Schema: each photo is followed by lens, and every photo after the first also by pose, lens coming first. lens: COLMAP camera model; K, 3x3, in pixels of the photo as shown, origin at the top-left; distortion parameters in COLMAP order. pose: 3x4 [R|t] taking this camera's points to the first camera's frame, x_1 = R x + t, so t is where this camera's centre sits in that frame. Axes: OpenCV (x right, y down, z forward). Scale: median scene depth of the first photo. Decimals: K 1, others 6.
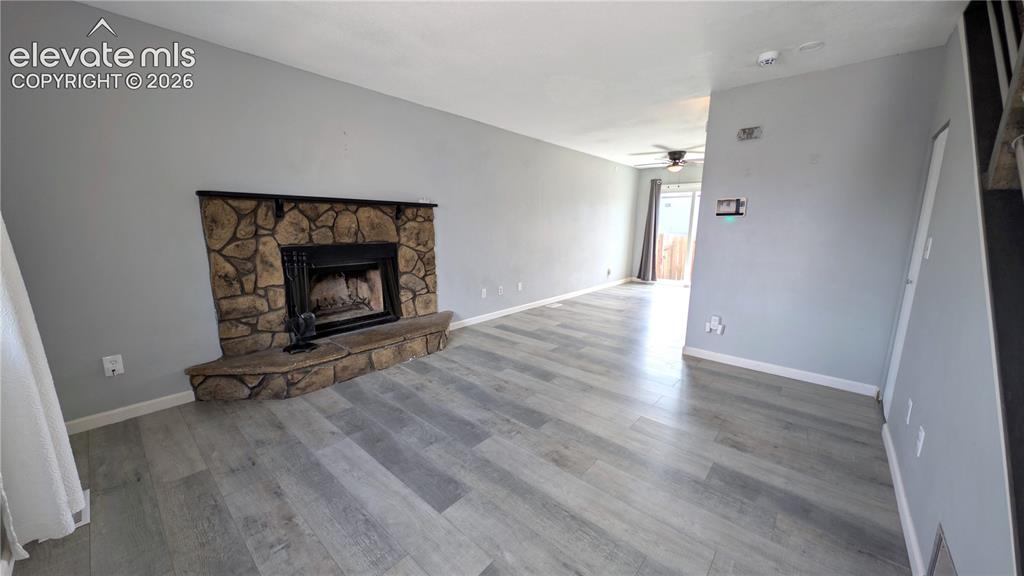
lens RADIAL K [[366.7, 0, 507.4], [0, 366.7, 286.4], [0, 0, 1]] dist [0.002411, -0.000158]
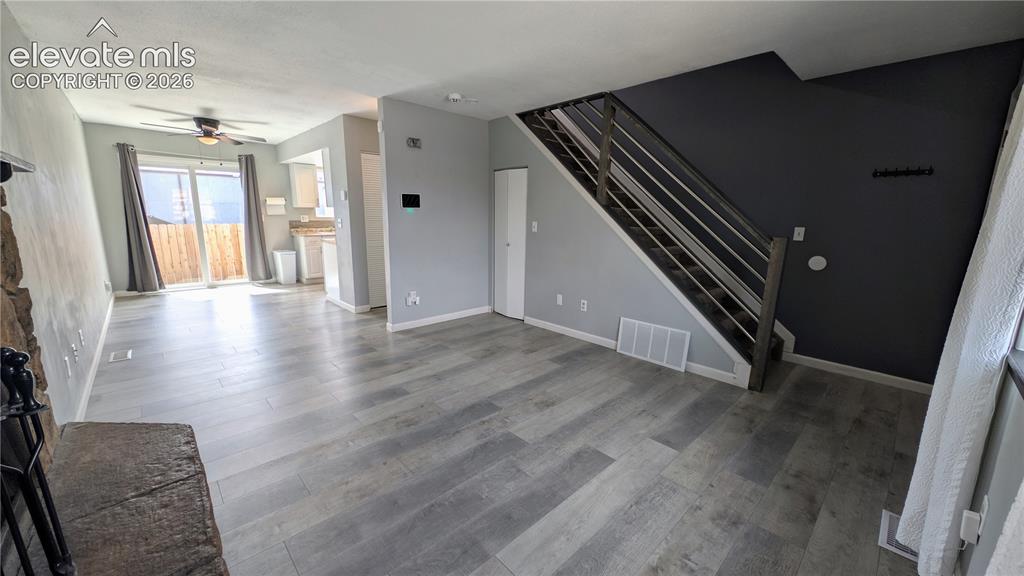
lens RADIAL K [[366.7, 0, 526.0], [0, 366.7, 291.7], [0, 0, 1]] dist [0.002411, -0.000158]
pose [[0.085587, -0.210162, 0.973913, -0.973552], [0.153749, 0.968577, 0.195499, -0.161560], [-0.984396, 0.133007, 0.115210, 0.817330]]
